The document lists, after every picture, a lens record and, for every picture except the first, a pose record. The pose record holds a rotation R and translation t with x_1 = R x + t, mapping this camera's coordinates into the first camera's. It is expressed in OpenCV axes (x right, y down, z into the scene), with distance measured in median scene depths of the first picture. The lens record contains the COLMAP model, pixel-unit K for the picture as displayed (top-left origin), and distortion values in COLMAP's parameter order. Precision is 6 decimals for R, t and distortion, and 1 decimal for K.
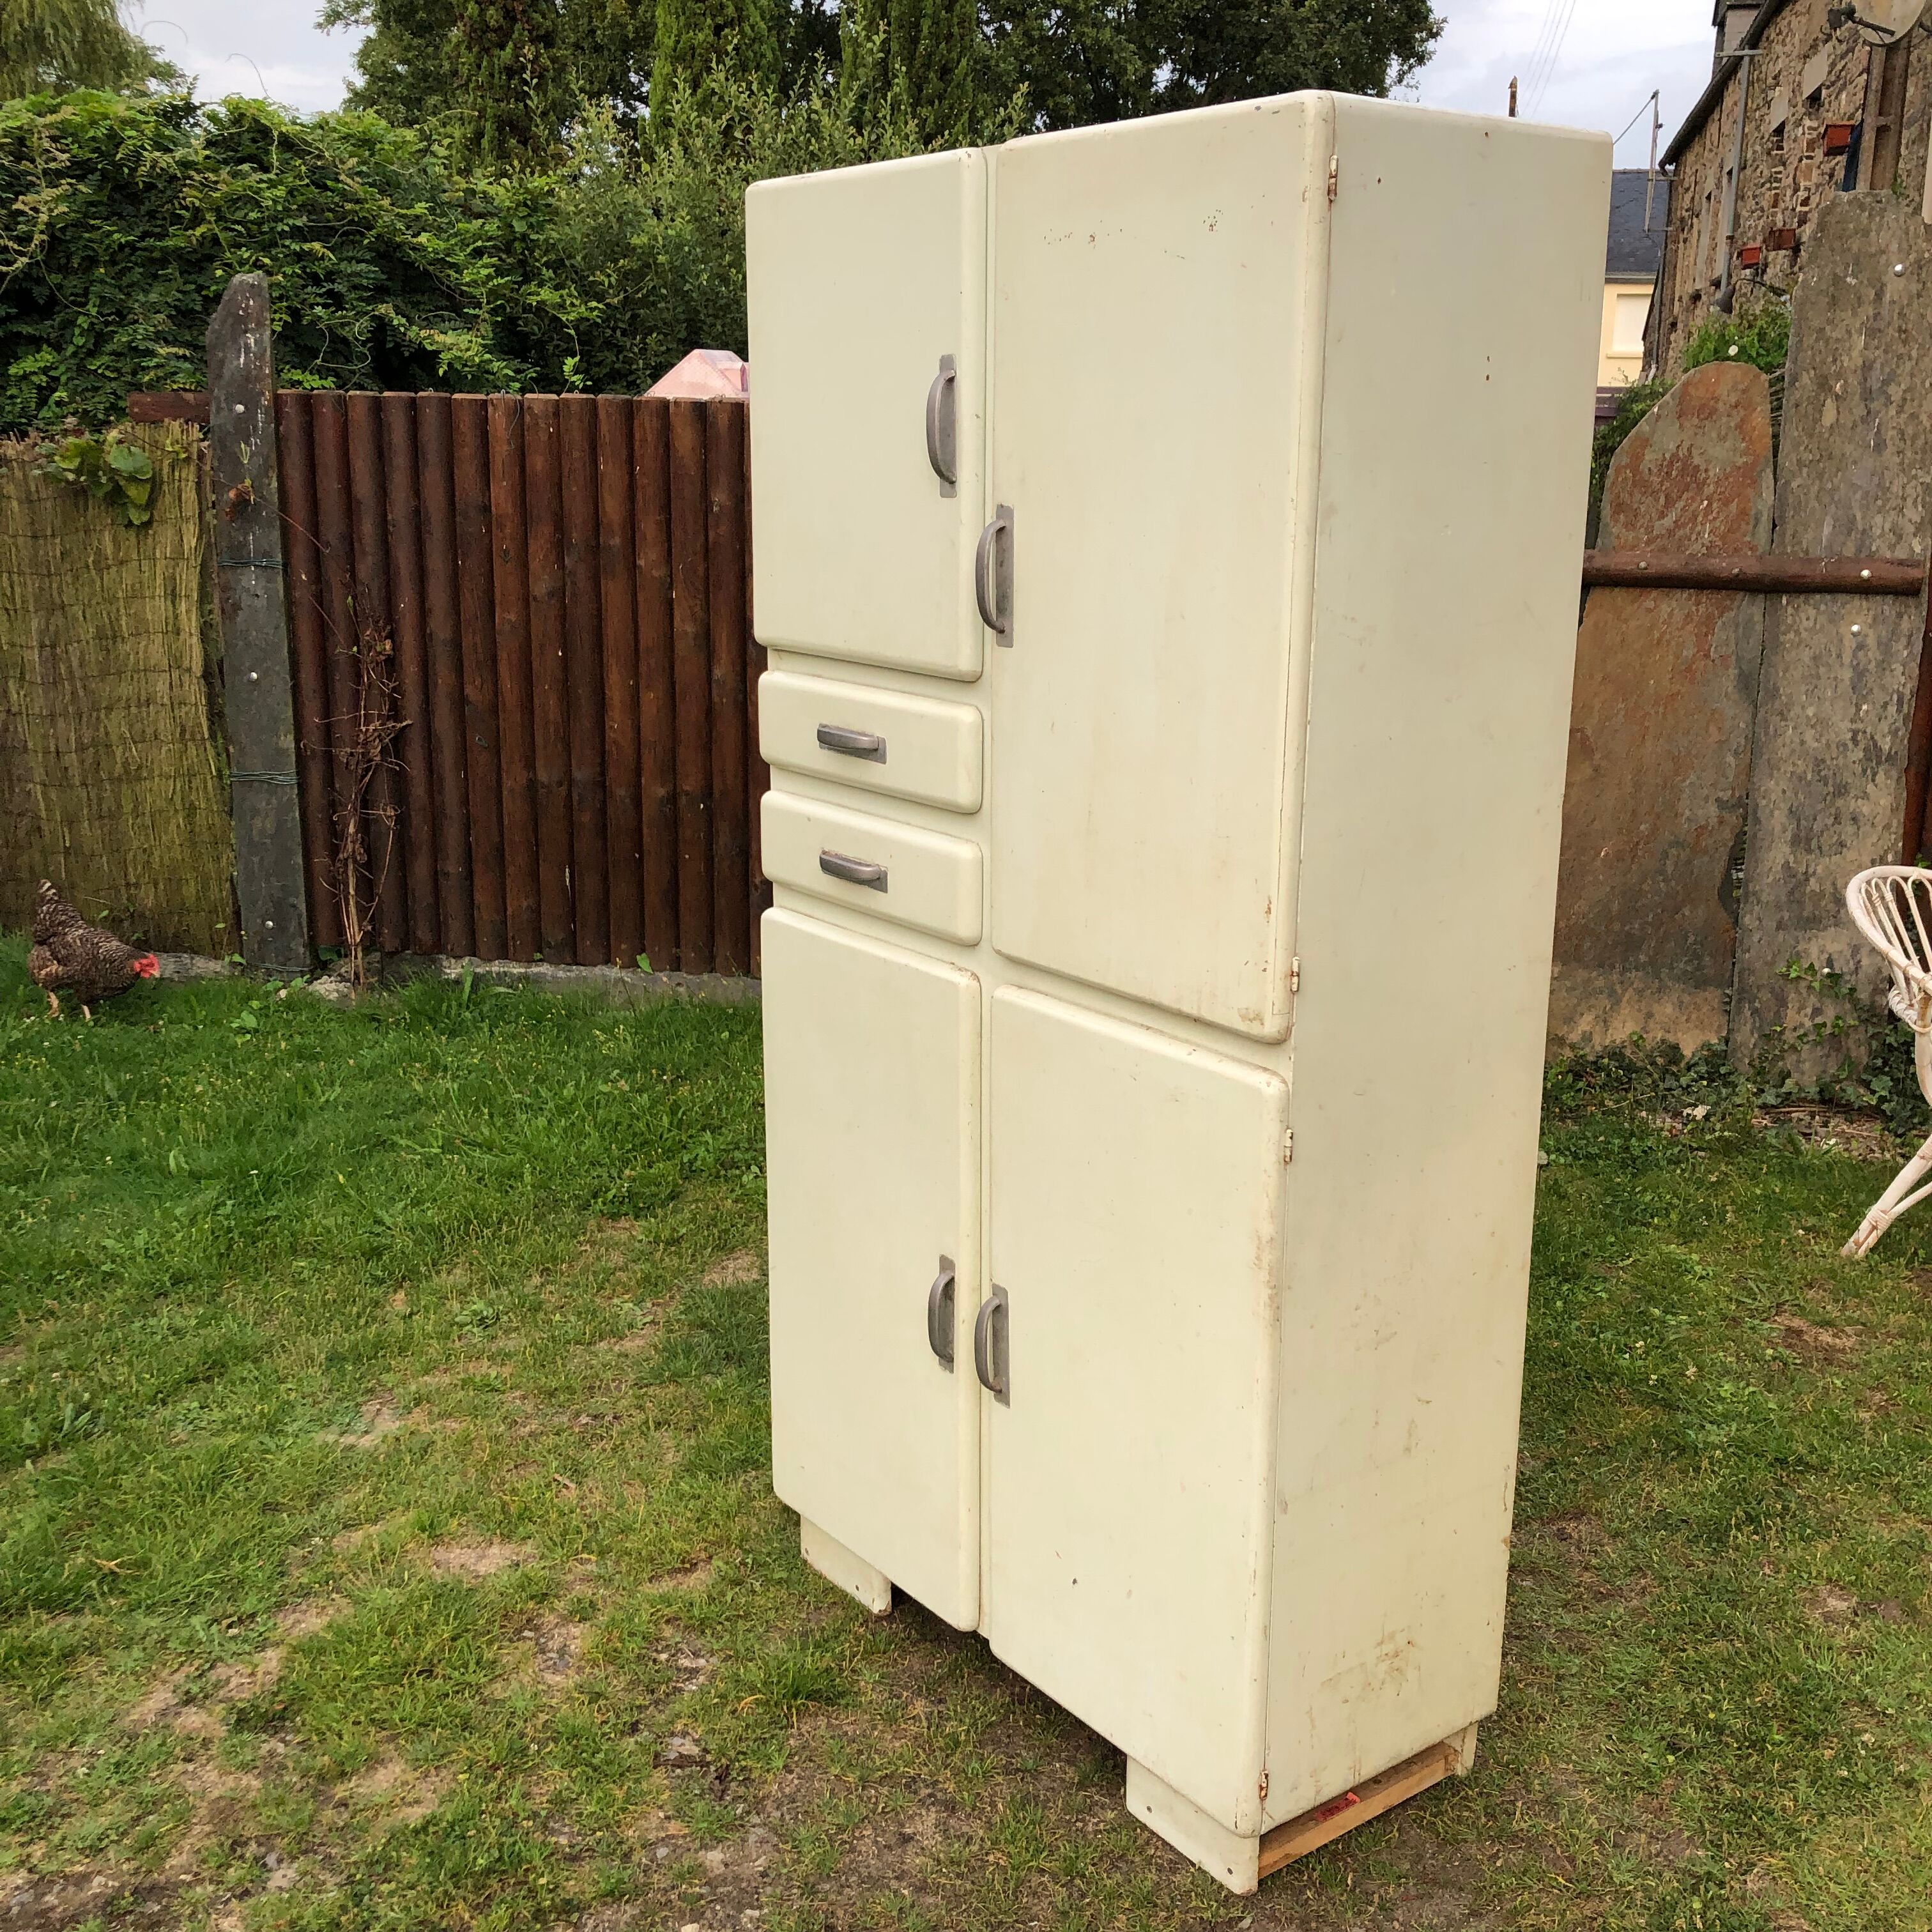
lens RADIAL K [[2114.3, 0, 996.1], [0, 2114.3, 997.3], [0, 0, 1]] dist [-0.021045, 0.080933]
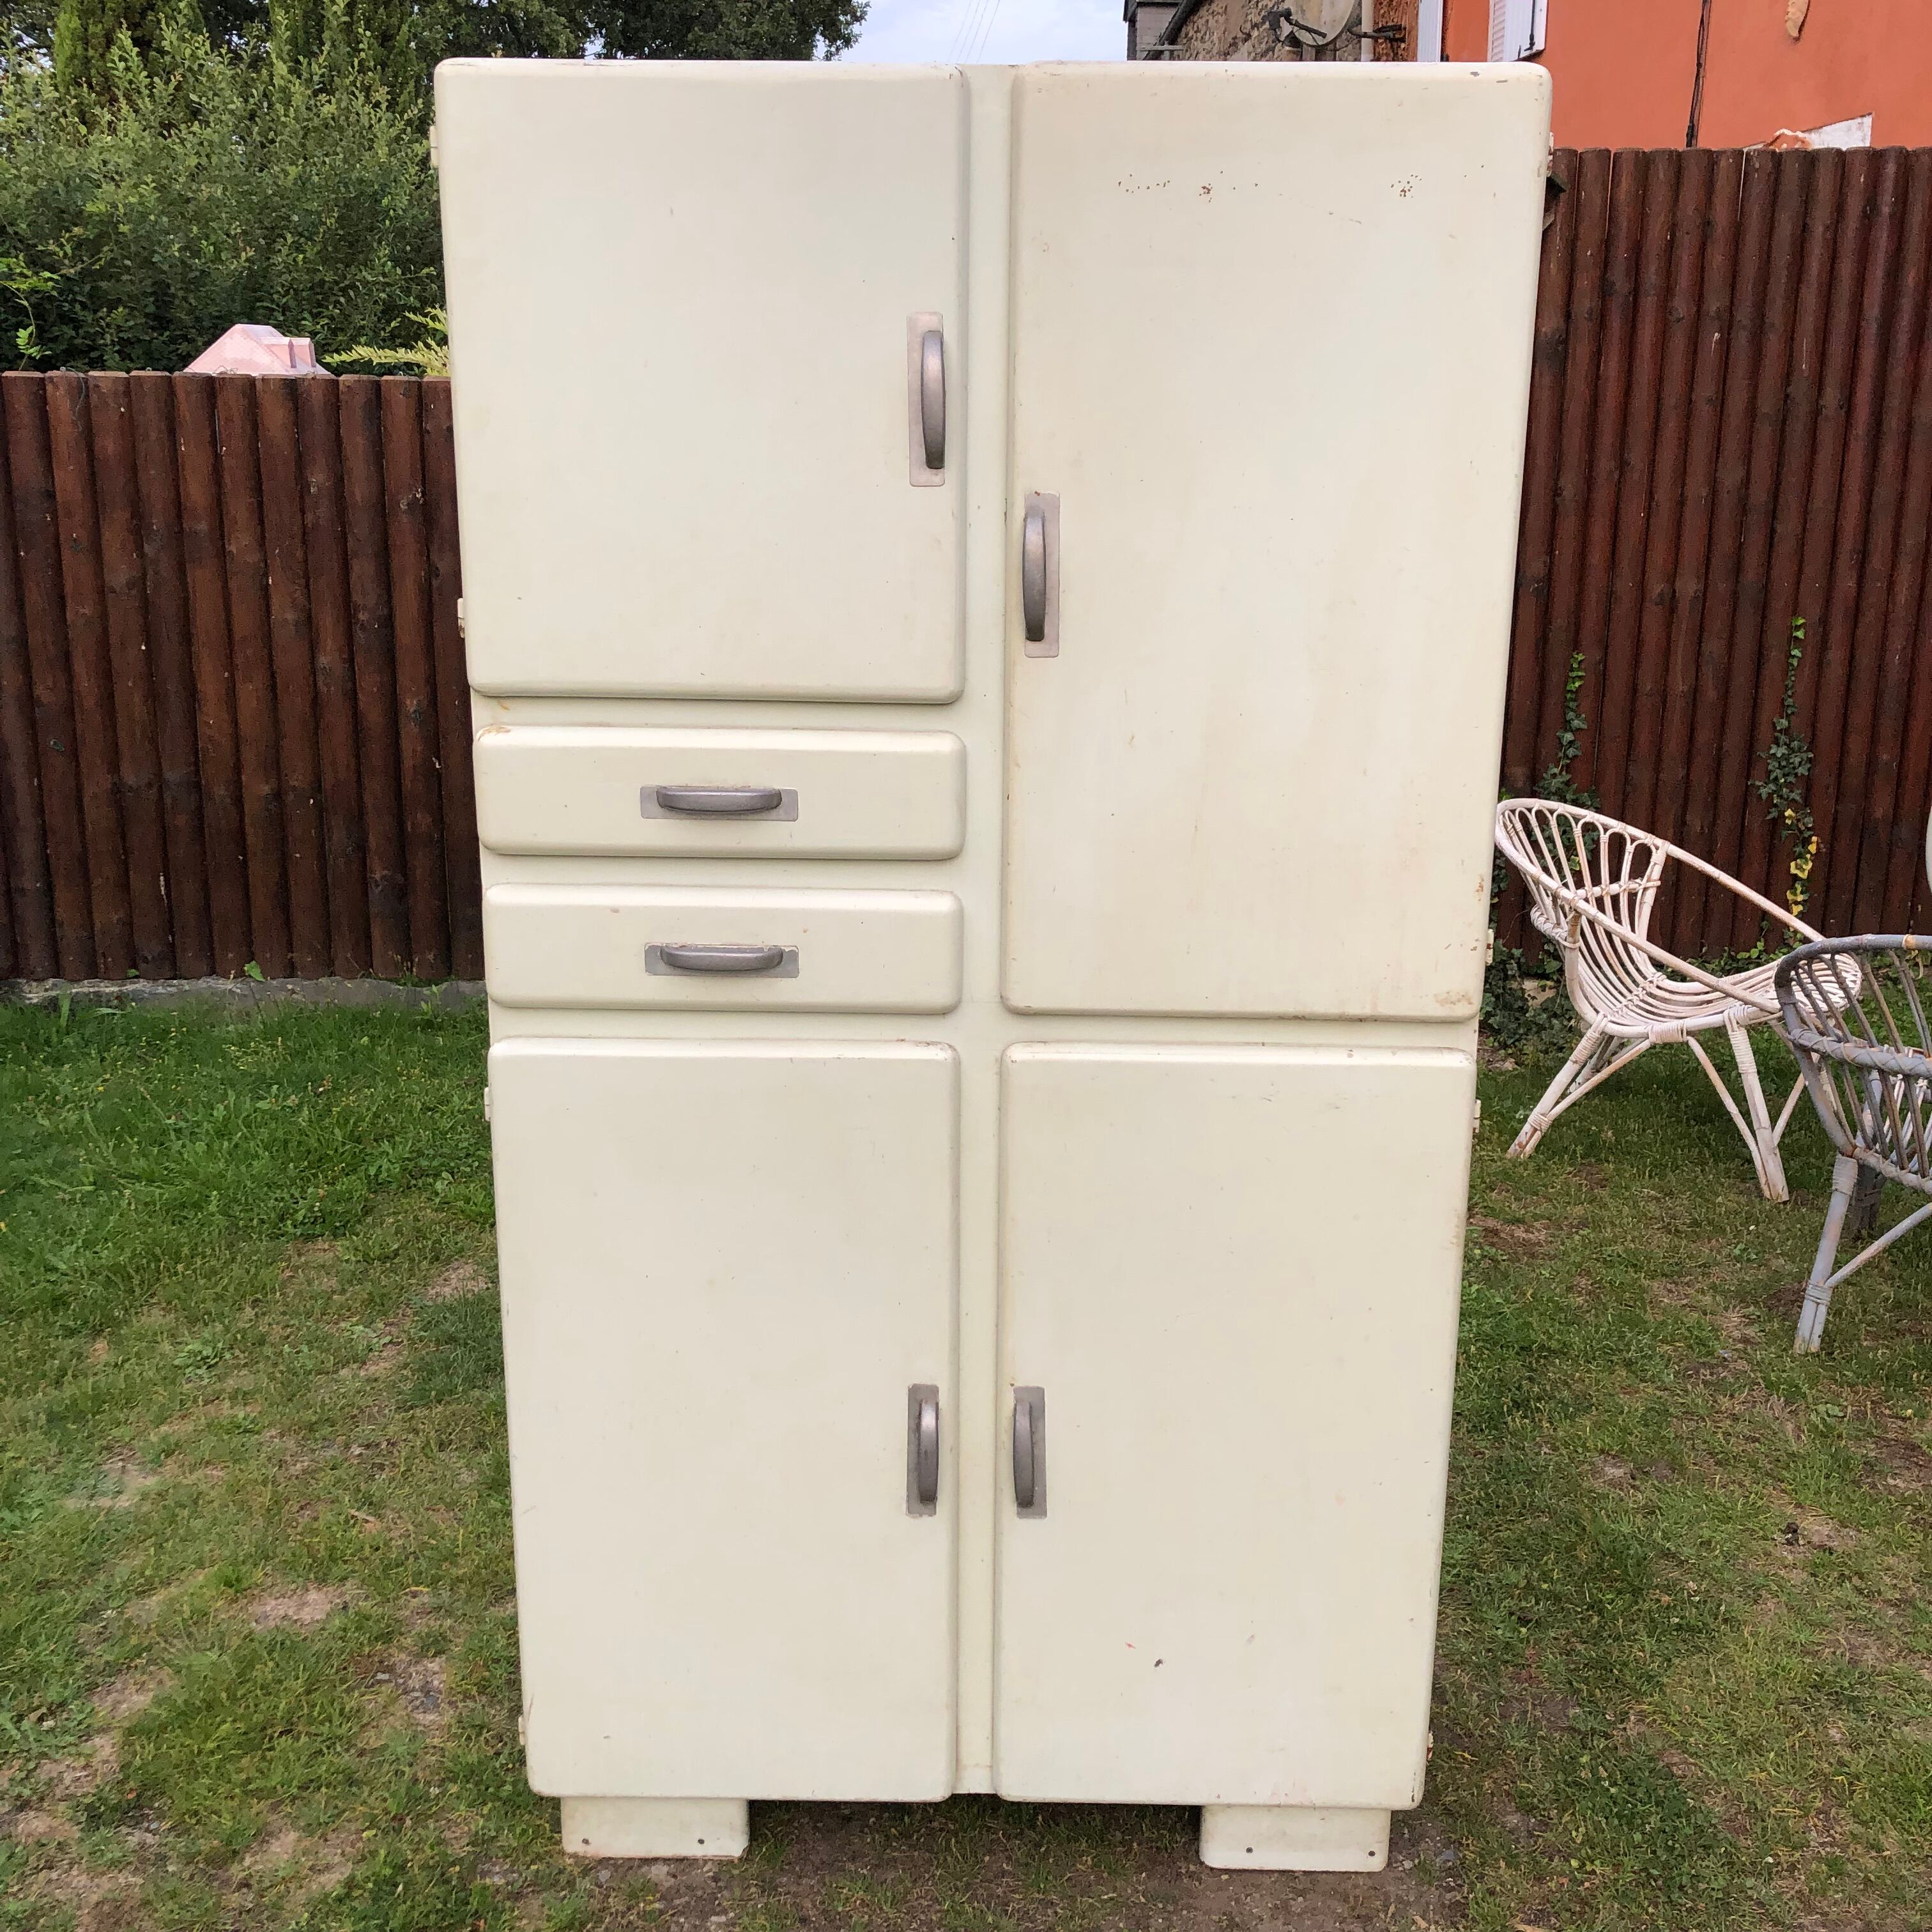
lens RADIAL K [[2122.2, 0, 972.9], [0, 2122.2, 948.9], [0, 0, 1]] dist [-0.026055, 0.094543]
pose [[0.969797, -0.067990, 0.234248, -0.079884], [0.070597, 0.997501, -0.002750, -0.001309], [-0.233475, 0.019204, 0.972173, 0.004147]]
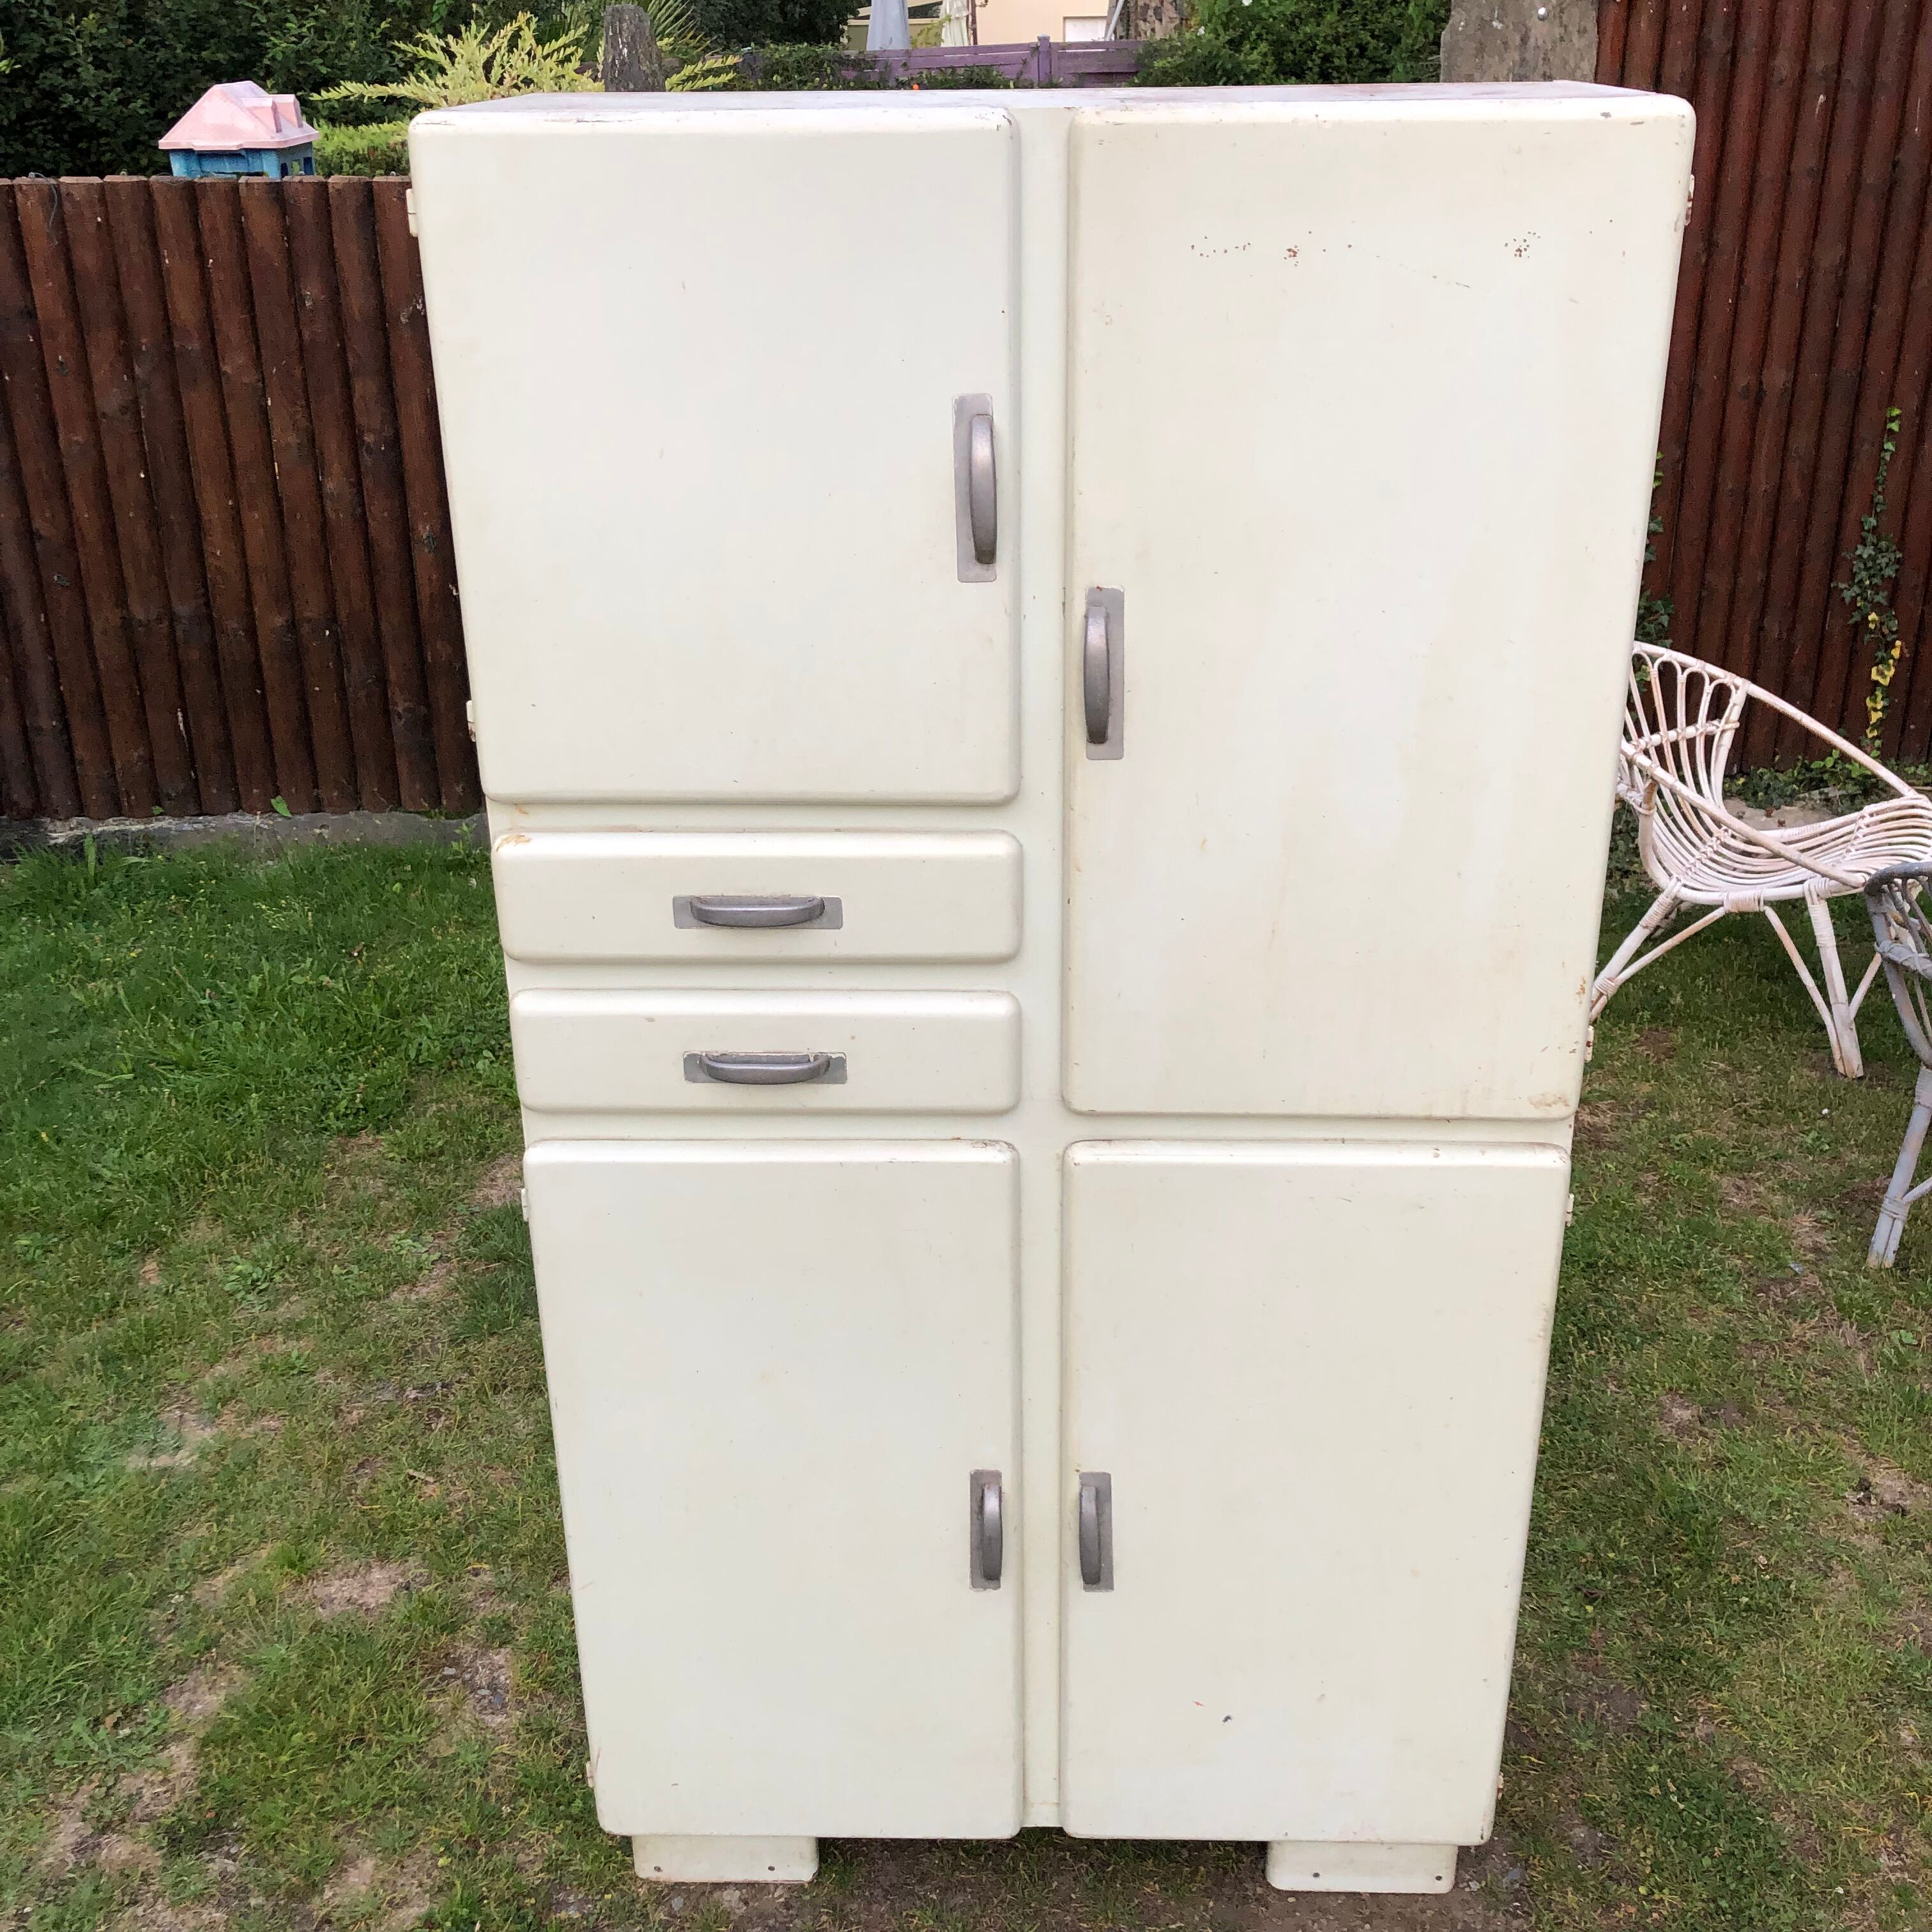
lens RADIAL K [[2124.9, 0, 967.2], [0, 2124.9, 954.2], [0, 0, 1]] dist [-0.027665, 0.090533]
pose [[0.972593, -0.117735, 0.200504, -0.071569], [0.088427, 0.984823, 0.149347, -0.067468], [-0.215045, -0.127524, 0.968242, 0.031334]]
